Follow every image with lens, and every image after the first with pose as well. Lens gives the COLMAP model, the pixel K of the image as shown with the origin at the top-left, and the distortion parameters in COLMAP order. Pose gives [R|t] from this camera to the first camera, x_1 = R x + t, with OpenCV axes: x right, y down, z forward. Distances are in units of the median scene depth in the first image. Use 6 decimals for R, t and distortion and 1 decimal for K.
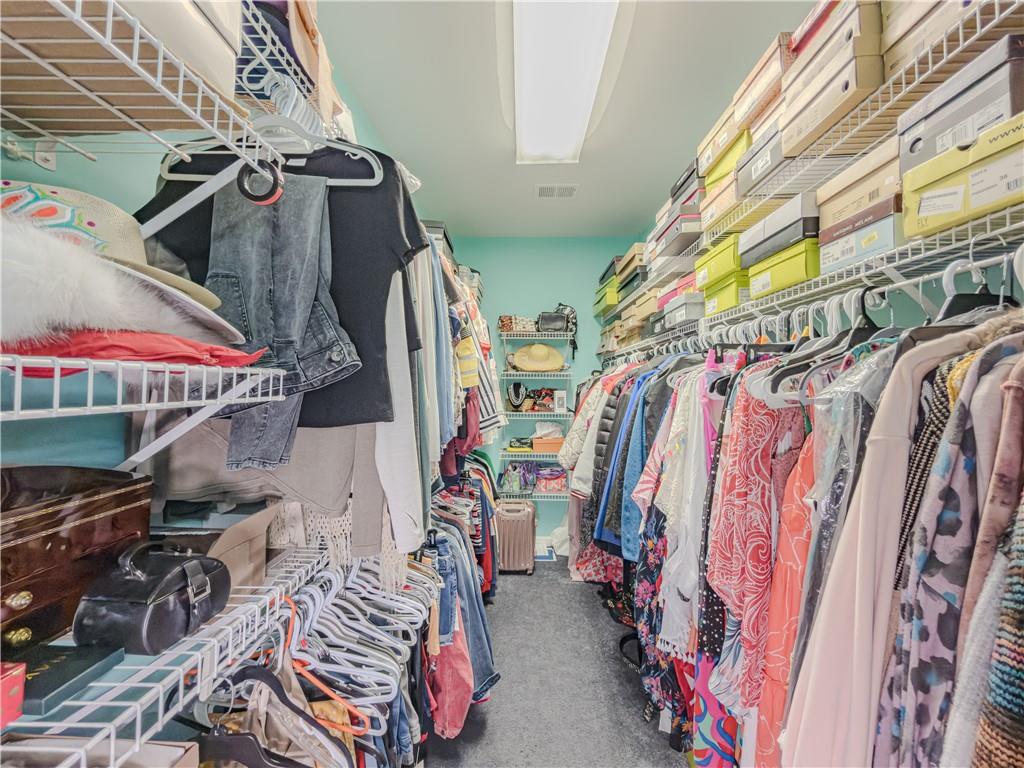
lens RADIAL K [[416.4, 0, 514.4], [0, 416.4, 385.4], [0, 0, 1]] dist [0.002027, 0.000456]
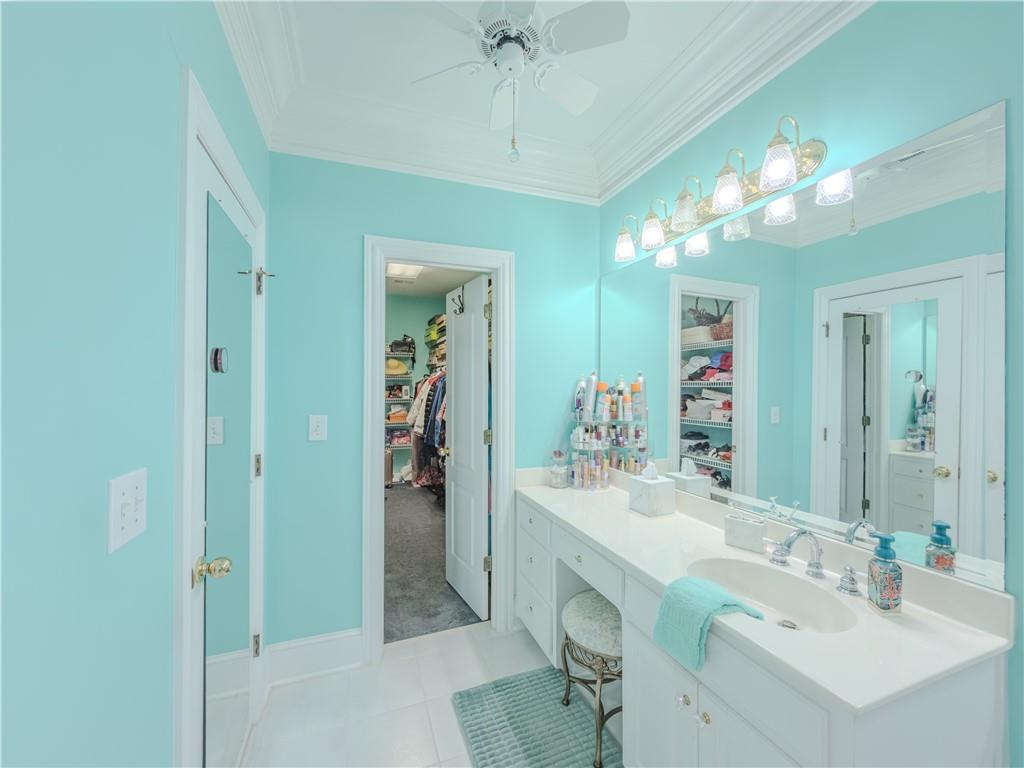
lens RADIAL K [[416.4, 0, 514.4], [0, 416.4, 385.4], [0, 0, 1]] dist [0.002027, 0.000456]
pose [[0.925372, -0.008333, 0.378968, -0.137203], [0.009362, 0.999956, -0.000873, 0.017026], [-0.378944, 0.004356, 0.925409, -0.830814]]
